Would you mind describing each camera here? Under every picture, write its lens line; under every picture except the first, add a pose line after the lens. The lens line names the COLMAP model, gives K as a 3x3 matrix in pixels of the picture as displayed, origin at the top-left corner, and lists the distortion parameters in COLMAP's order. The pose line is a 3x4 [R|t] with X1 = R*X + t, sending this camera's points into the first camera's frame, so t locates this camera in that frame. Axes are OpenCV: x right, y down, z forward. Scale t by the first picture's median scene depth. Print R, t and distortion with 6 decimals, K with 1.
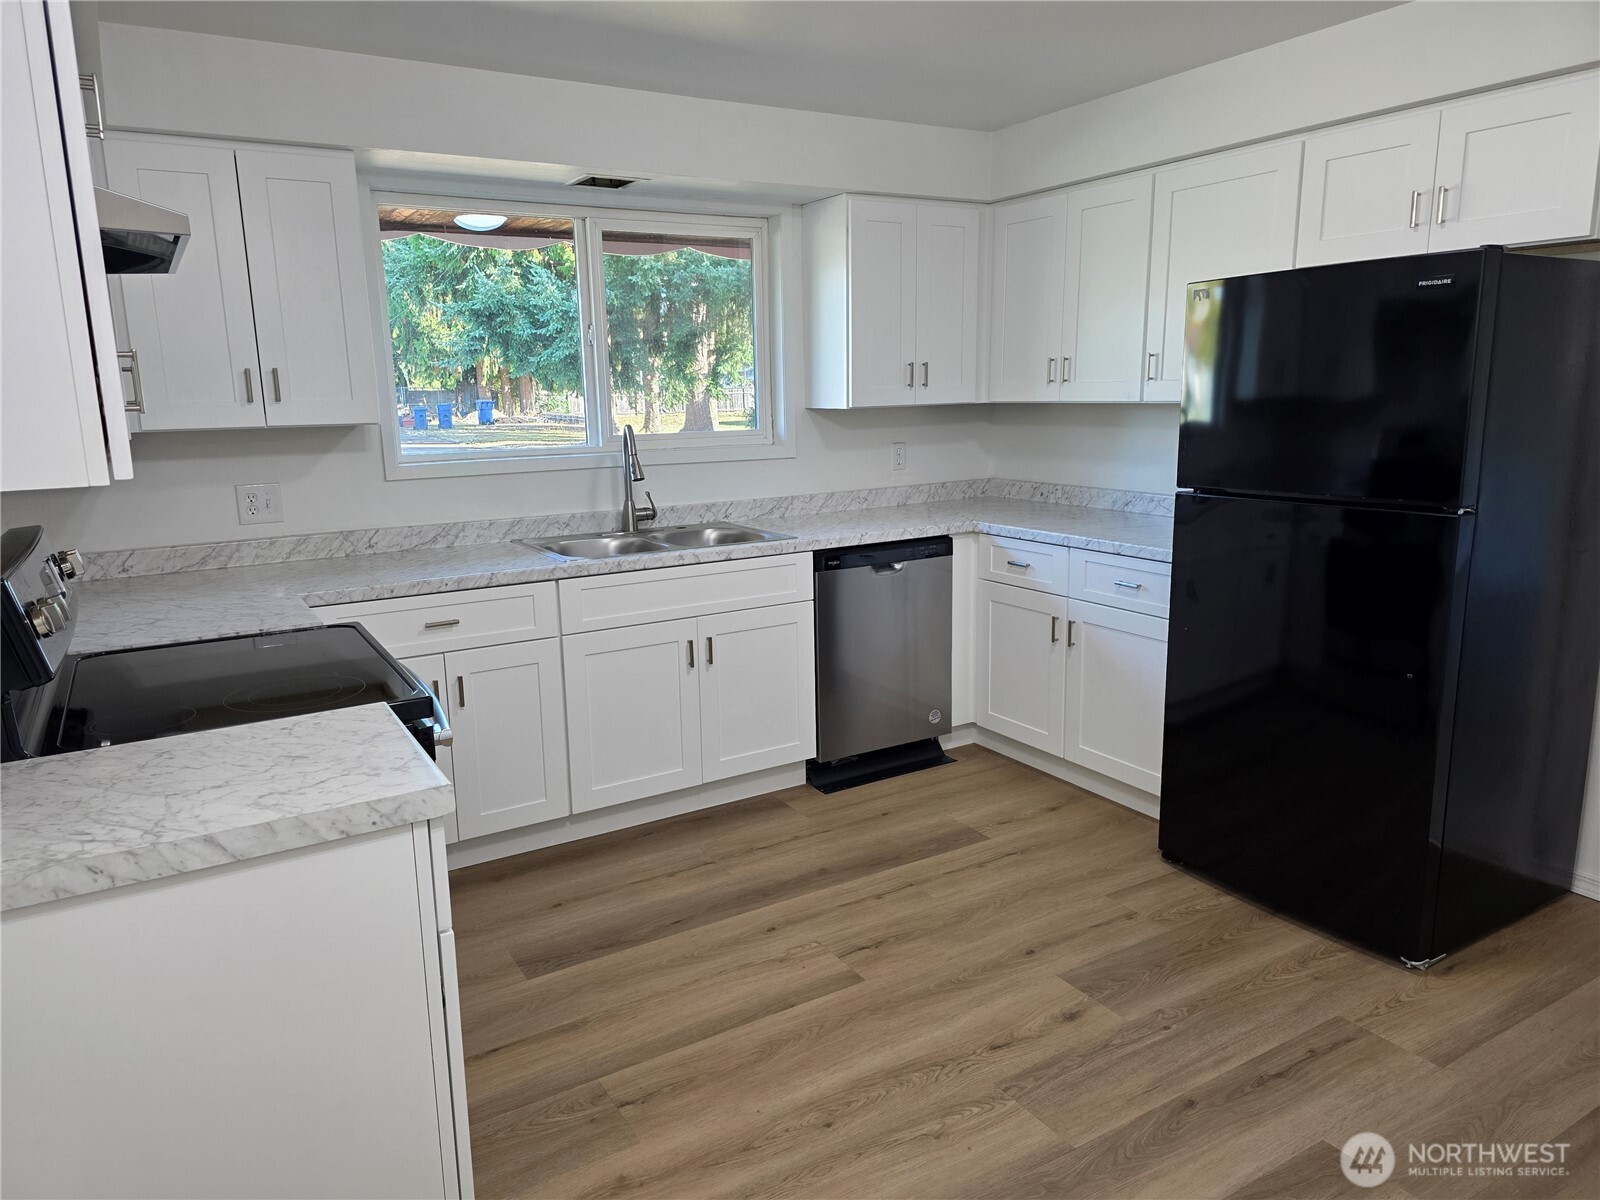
lens RADIAL K [[1074.7, 0, 790.0], [0, 1074.7, 584.1], [0, 0, 1]] dist [0.073825, -0.065164]
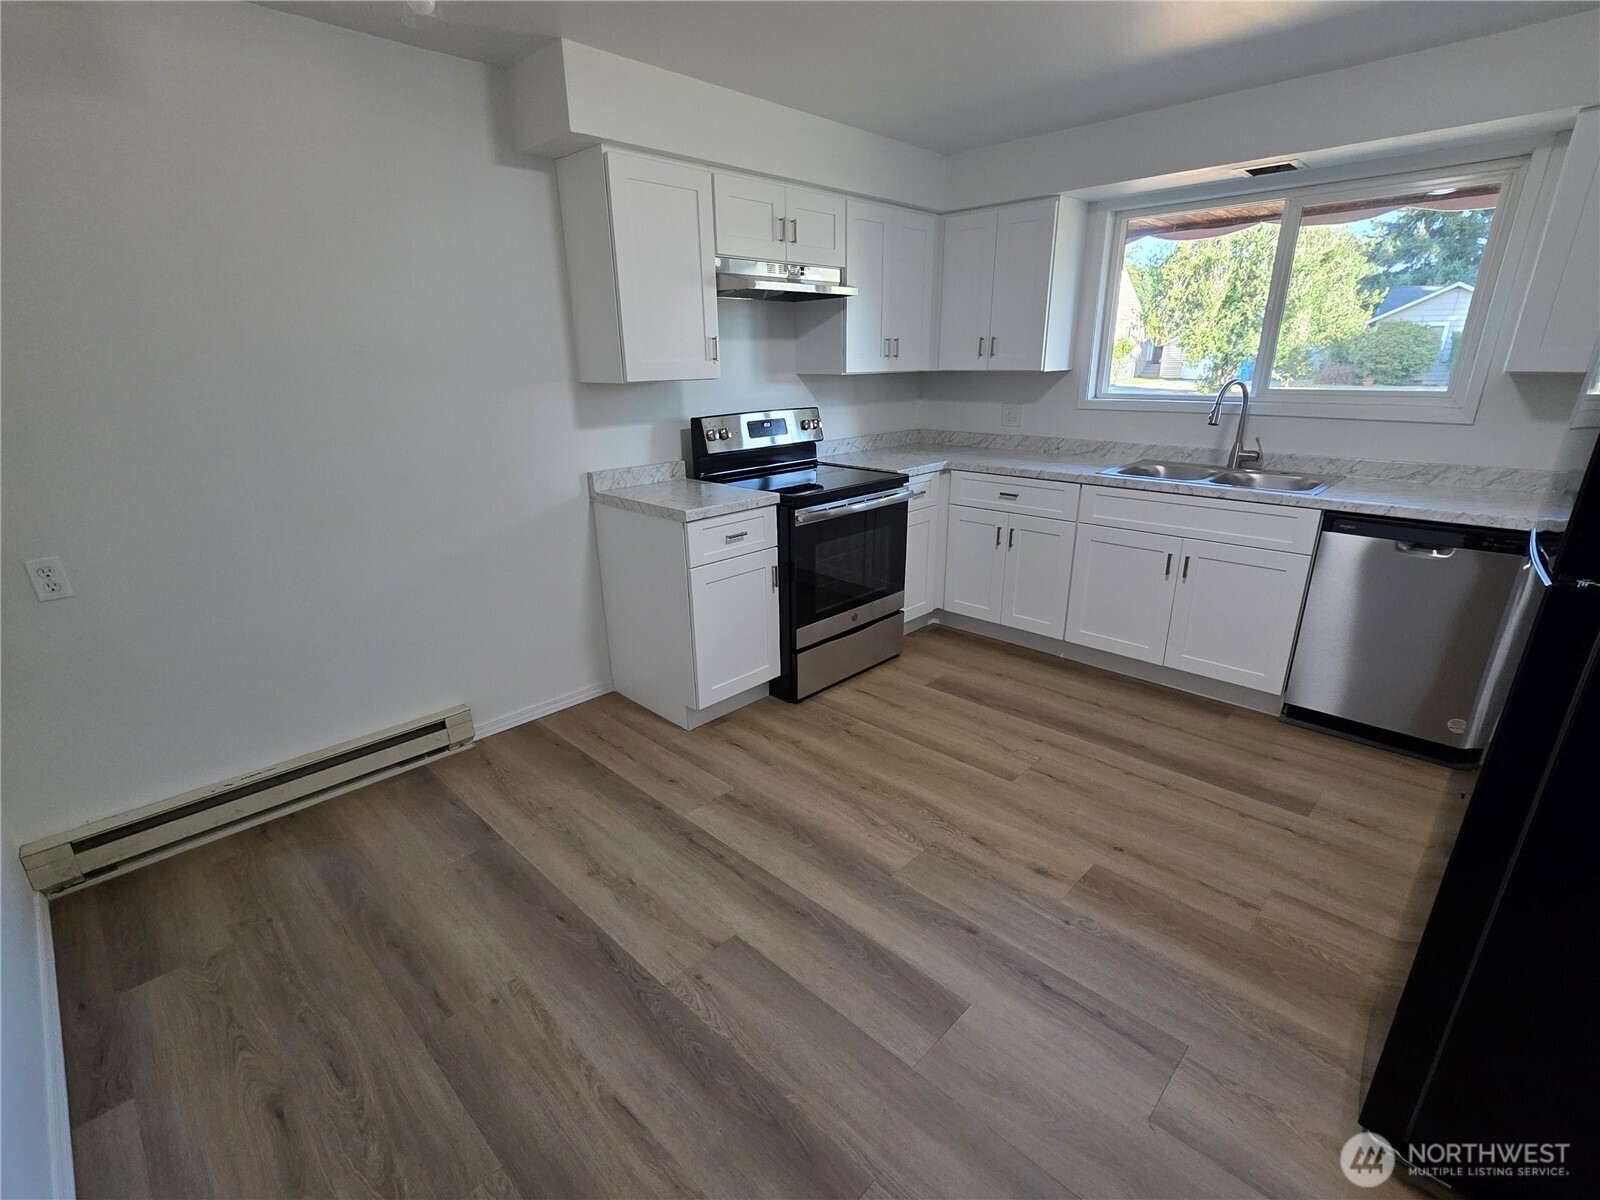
lens RADIAL K [[735.0, 0, 805.3], [0, 735.0, 615.7], [0, 0, 1]] dist [-0.000103, 0.002783]
pose [[0.264402, 0.339103, -0.902829, 0.756927], [-0.170451, 0.937838, 0.302334, -0.086361], [0.949230, 0.073950, 0.305767, 0.397017]]
